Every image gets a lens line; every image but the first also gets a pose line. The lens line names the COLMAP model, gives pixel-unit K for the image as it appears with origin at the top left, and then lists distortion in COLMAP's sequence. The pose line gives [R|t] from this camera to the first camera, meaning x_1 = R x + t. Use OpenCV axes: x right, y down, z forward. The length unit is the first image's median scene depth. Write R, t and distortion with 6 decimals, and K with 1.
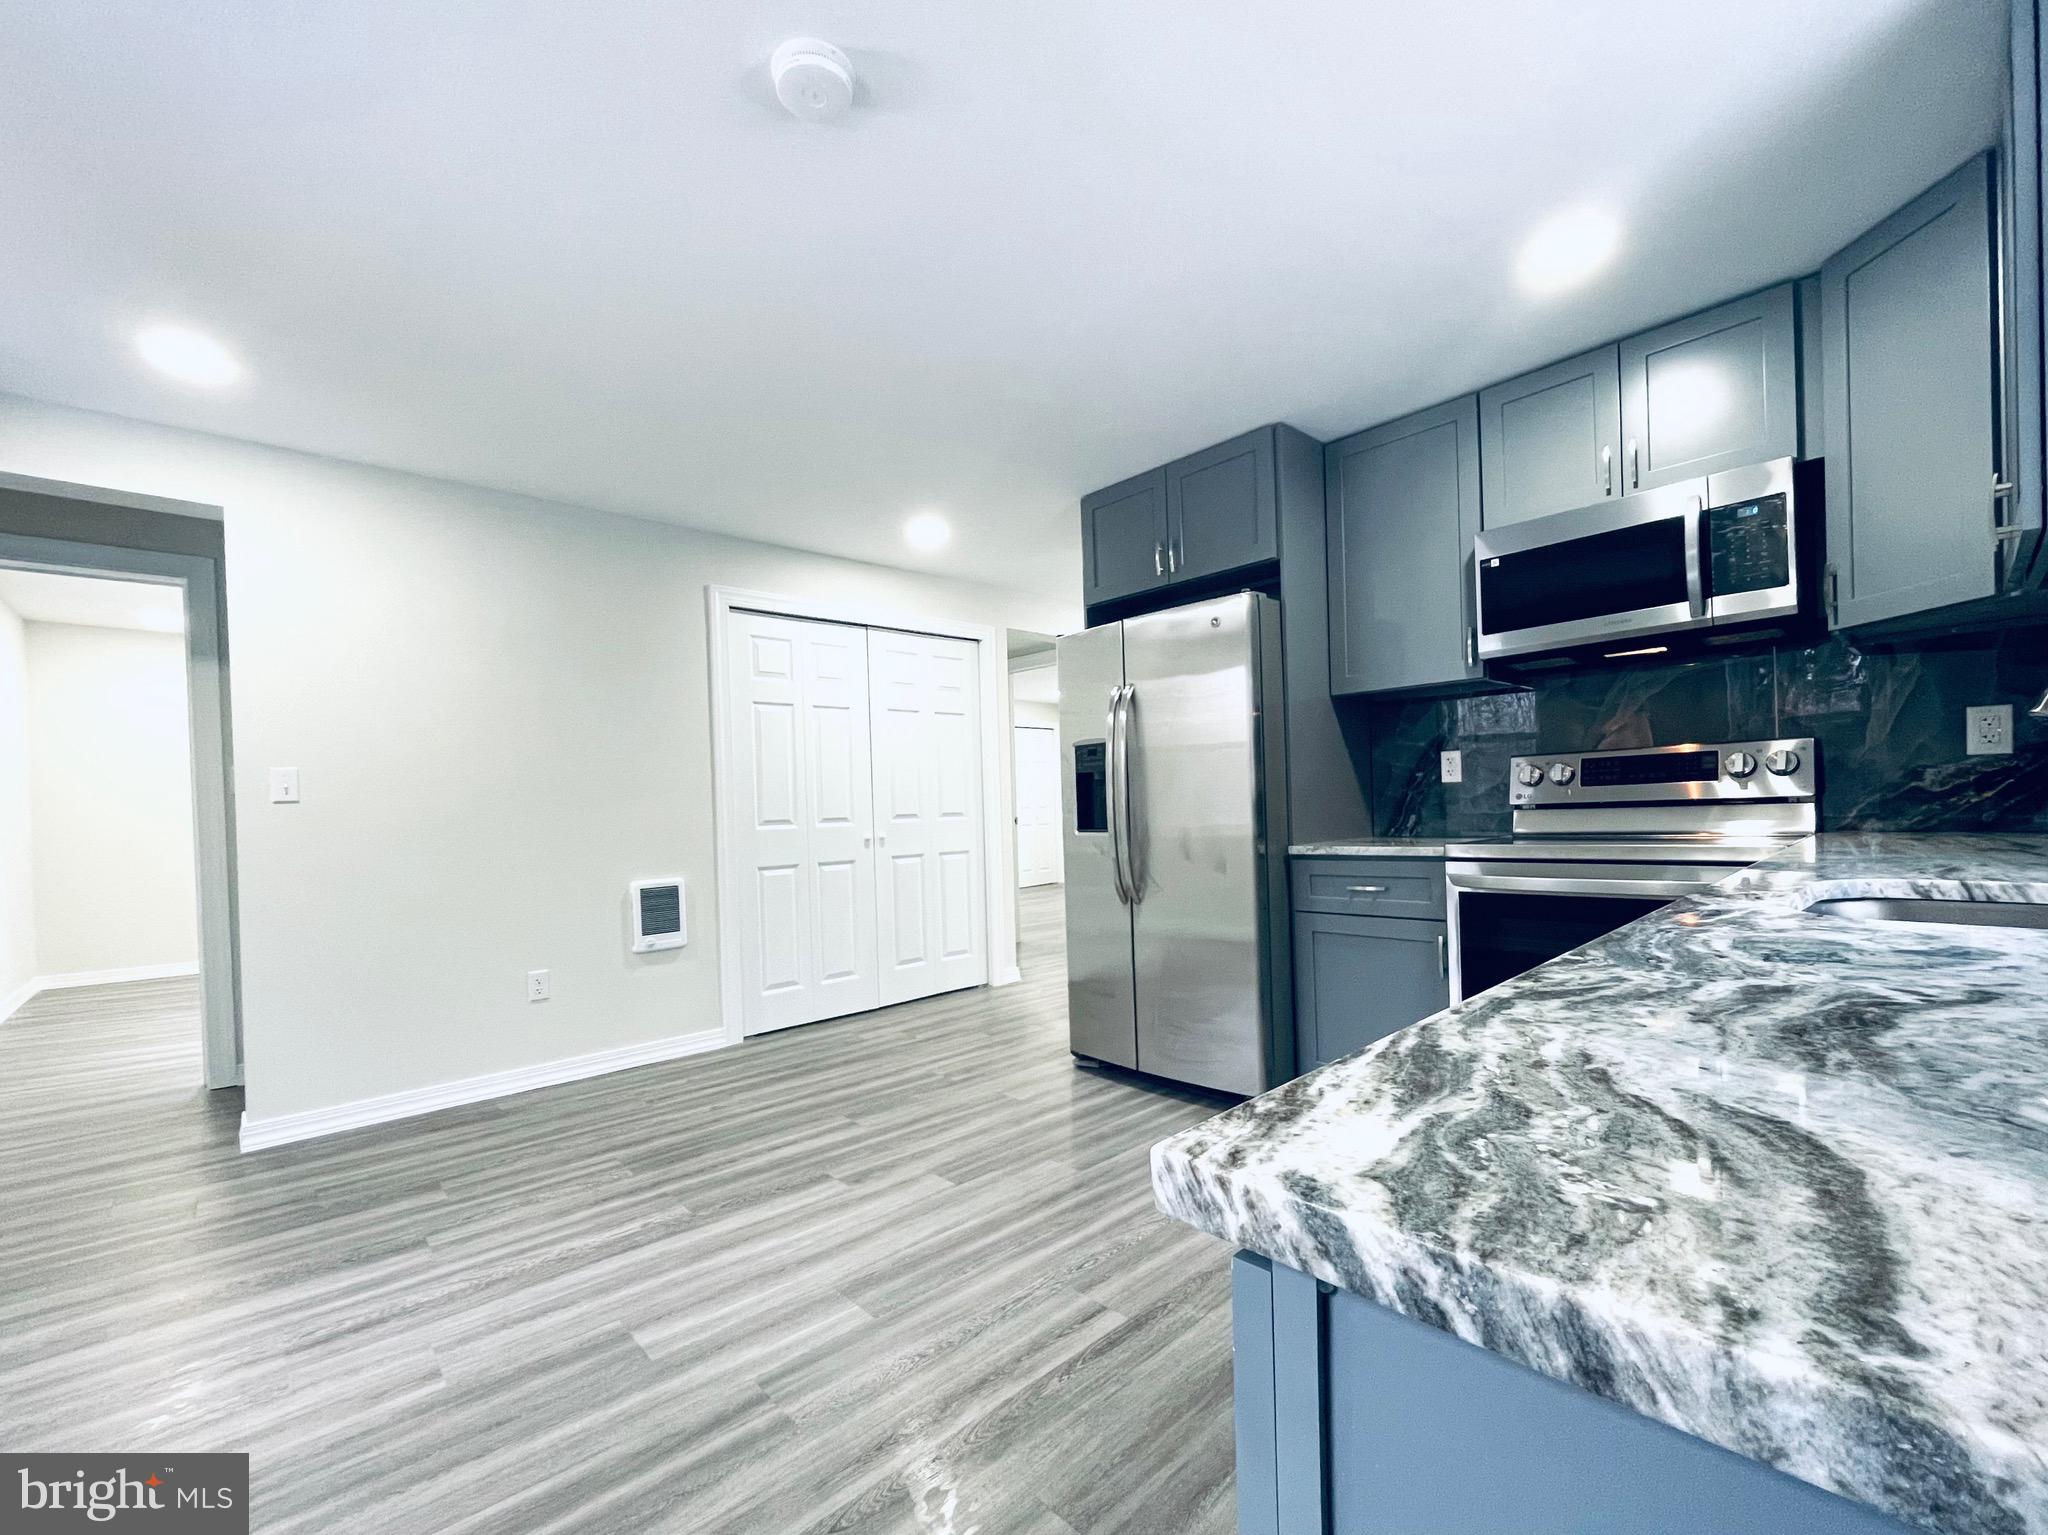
lens RADIAL K [[862.2, 0, 1023.3], [0, 862.2, 818.2], [0, 0, 1]] dist [-0.003777, -0.000361]
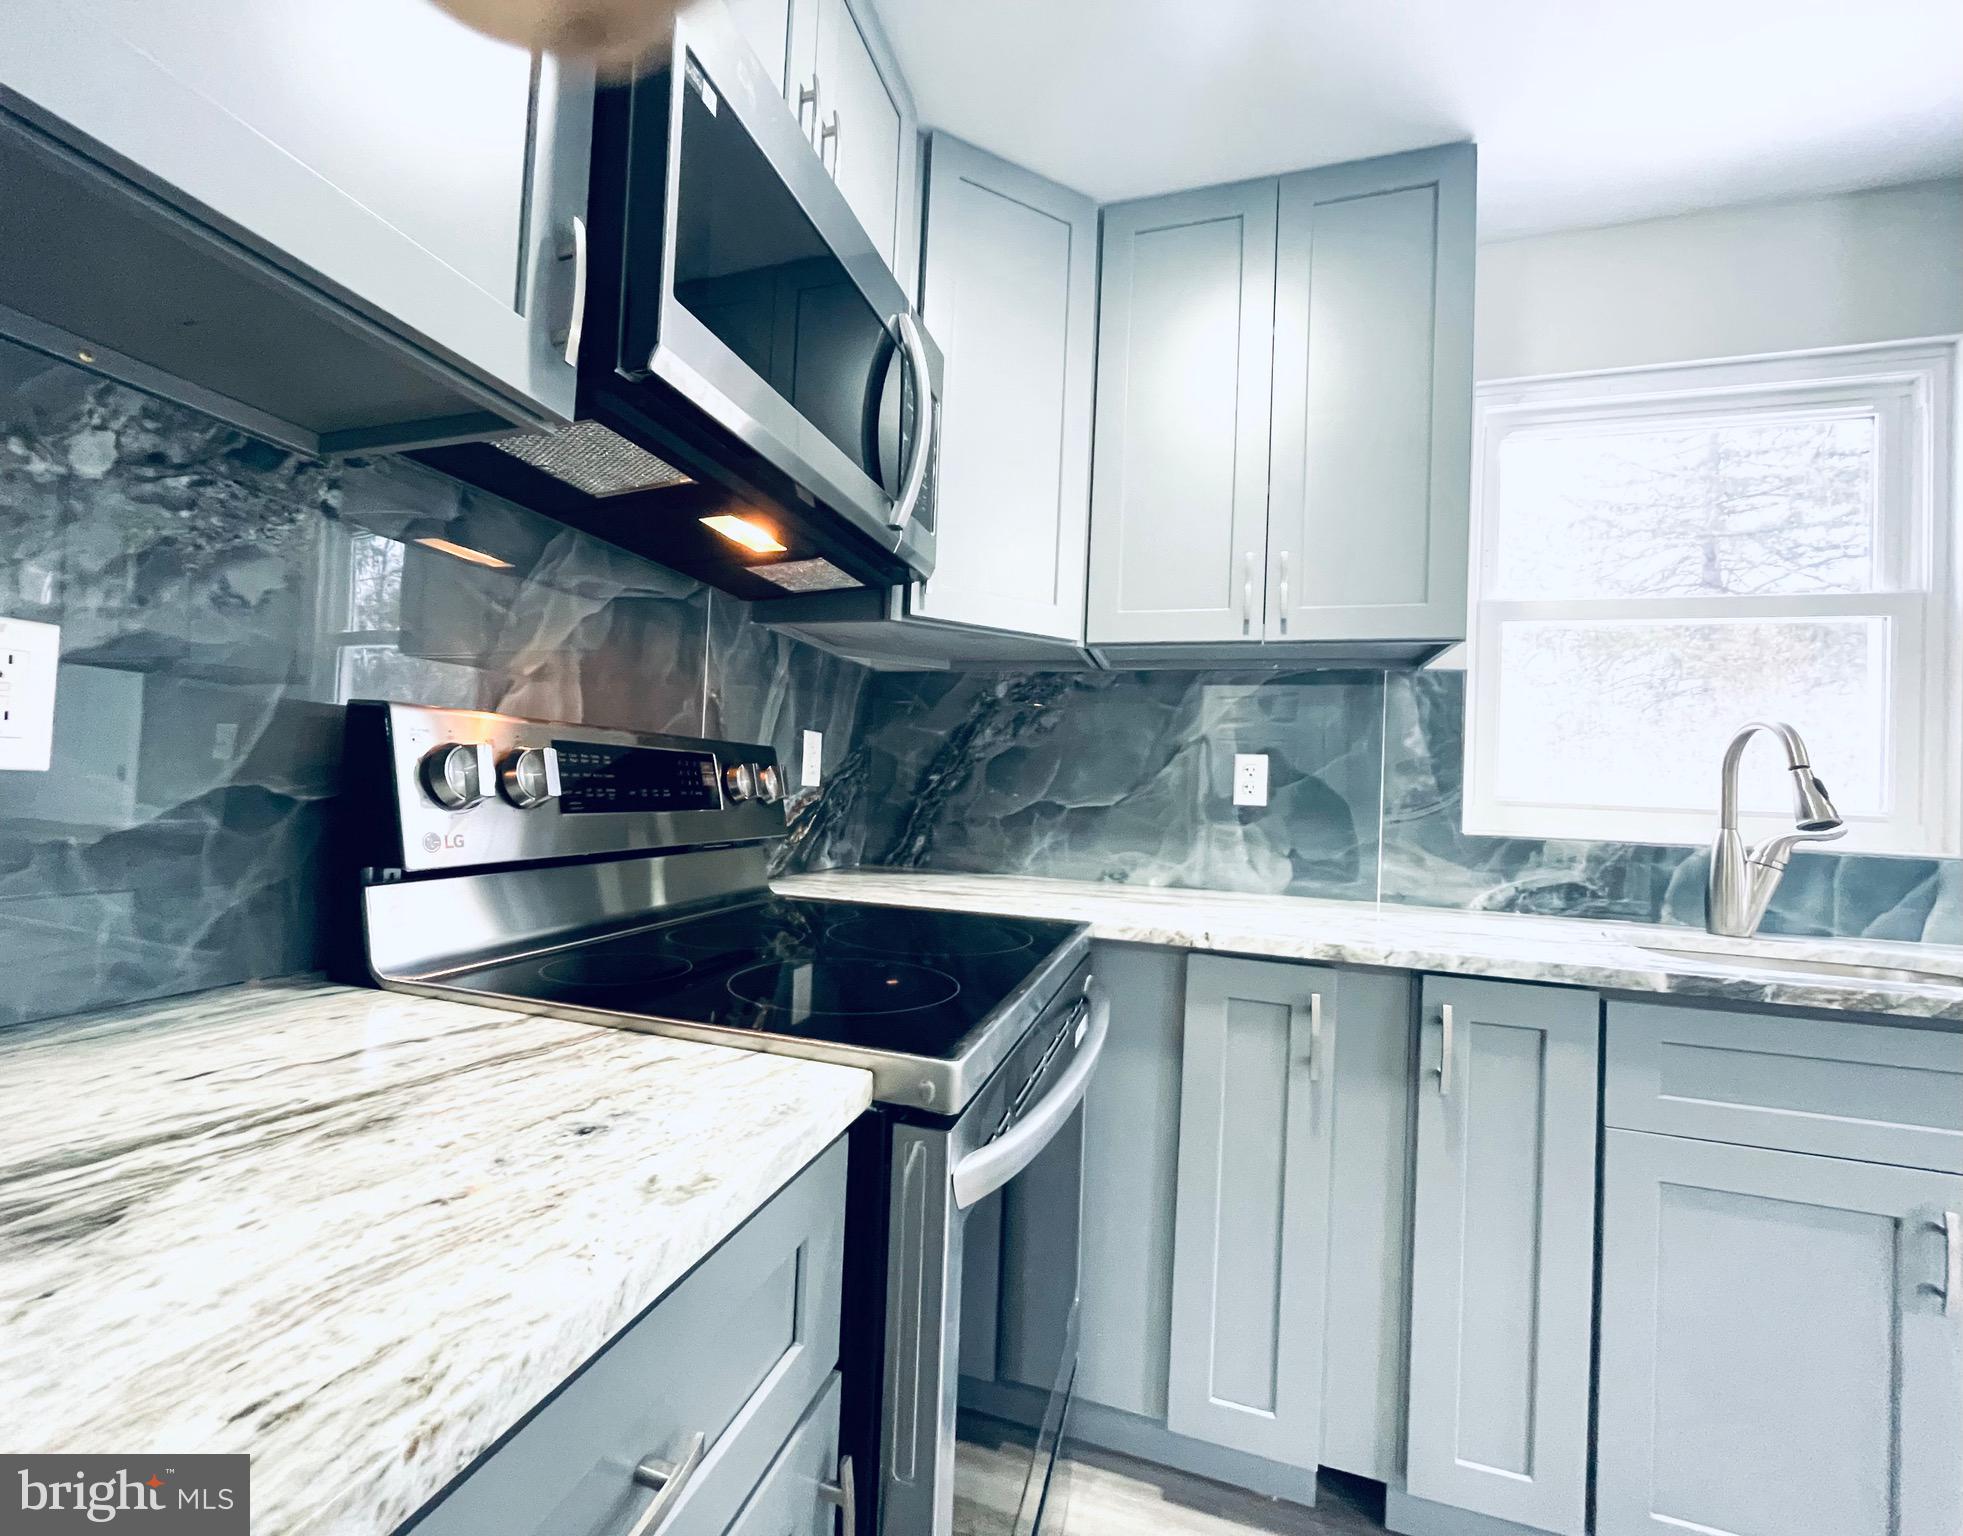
lens RADIAL K [[821.0, 0, 938.7], [0, 821.0, 768.3], [0, 0, 1]] dist [0.000301, -0.001685]
pose [[-0.476124, 0.037152, 0.878593, 0.235508], [-0.018147, 0.998479, -0.052056, -0.038038], [-0.879191, -0.040729, -0.474726, 0.955784]]
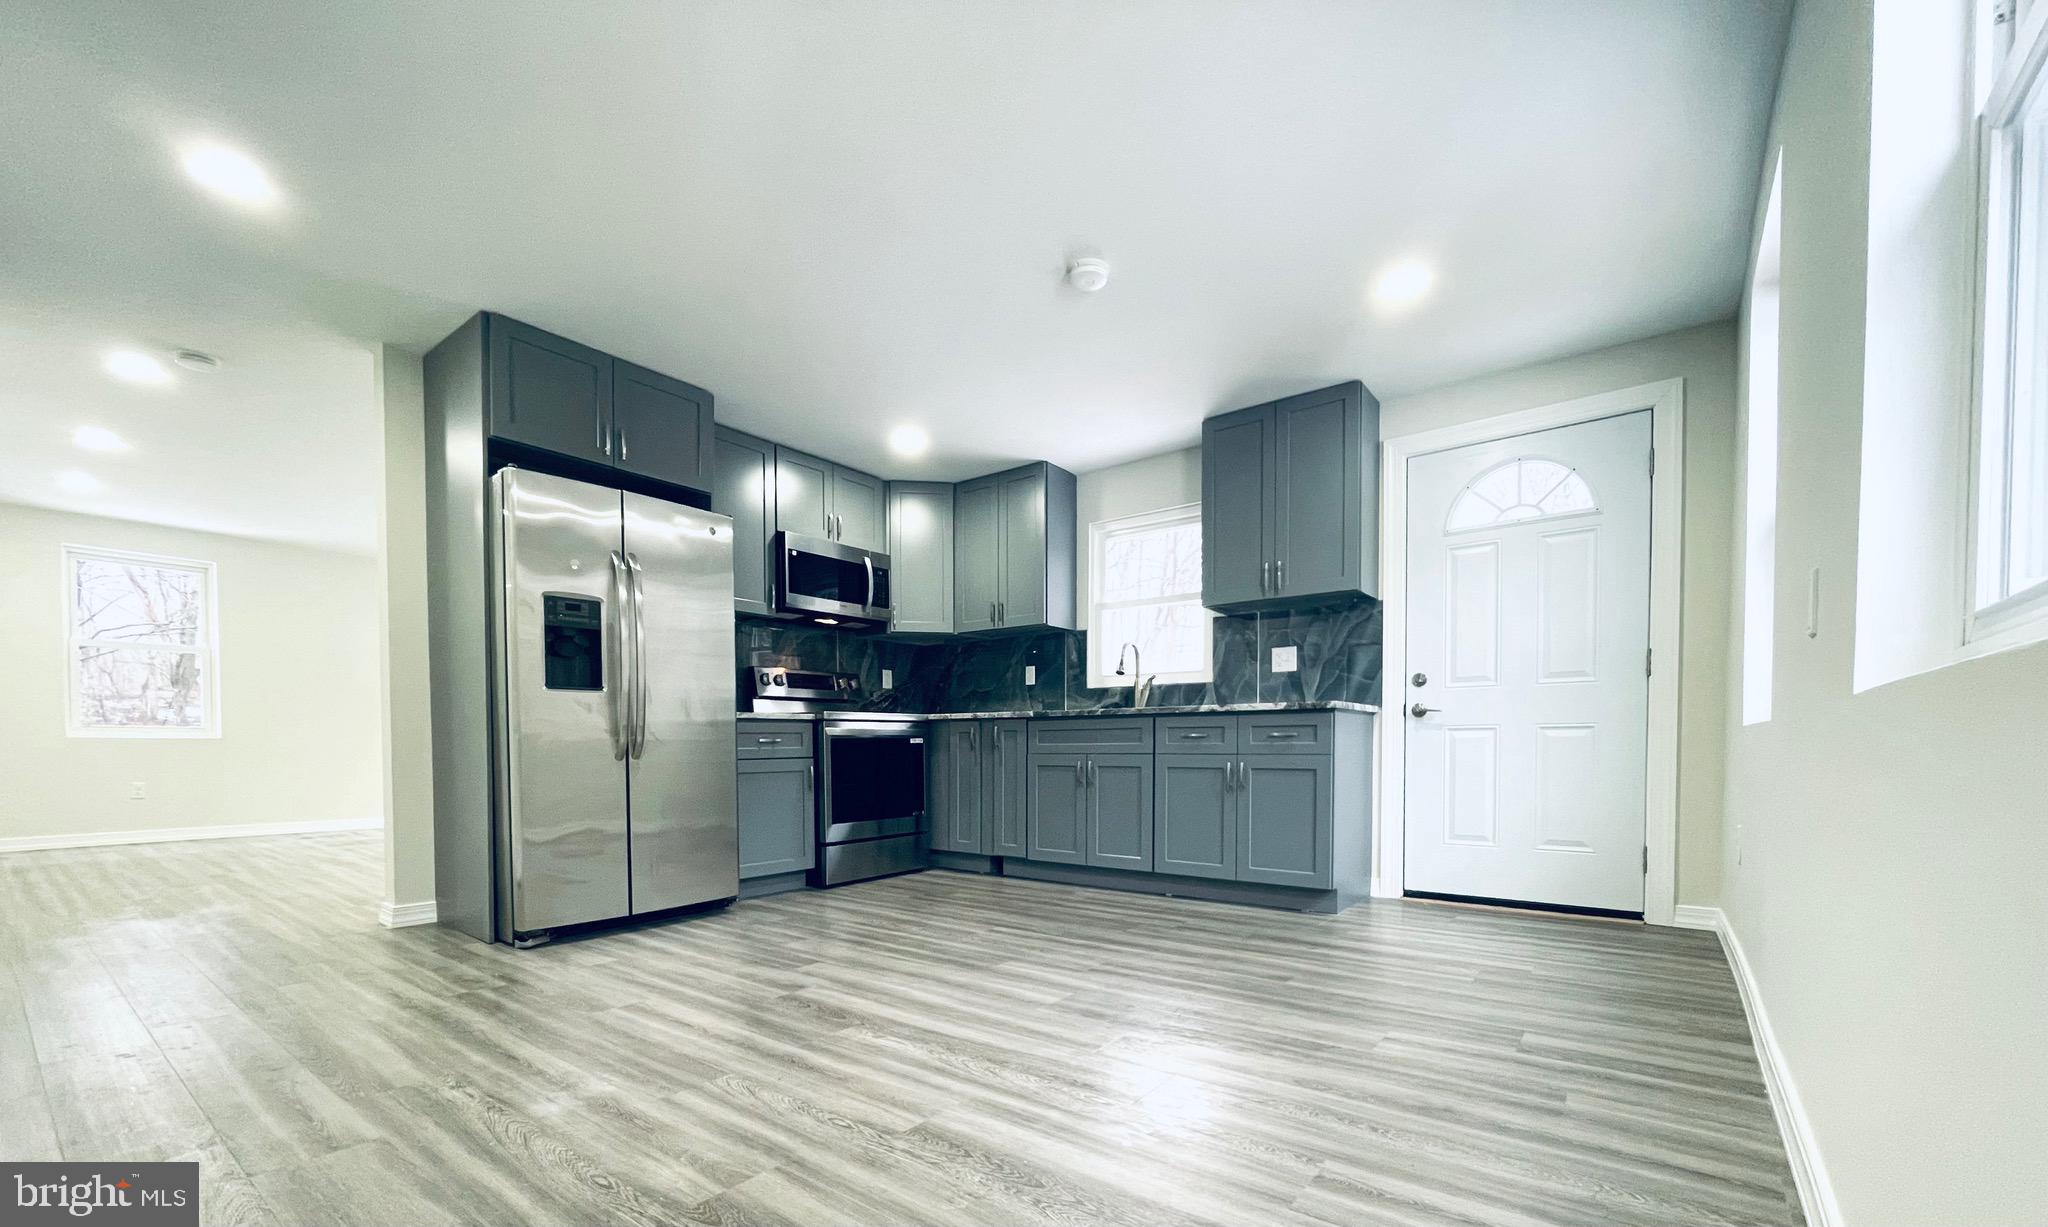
lens RADIAL K [[825.2, 0, 1027.2], [0, 825.2, 773.8], [0, 0, 1]] dist [-0.008605, -0.000271]
pose [[-0.167134, -0.001689, 0.985933, -1.044765], [0.018819, 0.999811, 0.004903, 0.132707], [-0.985755, 0.019374, -0.167071, 0.745819]]
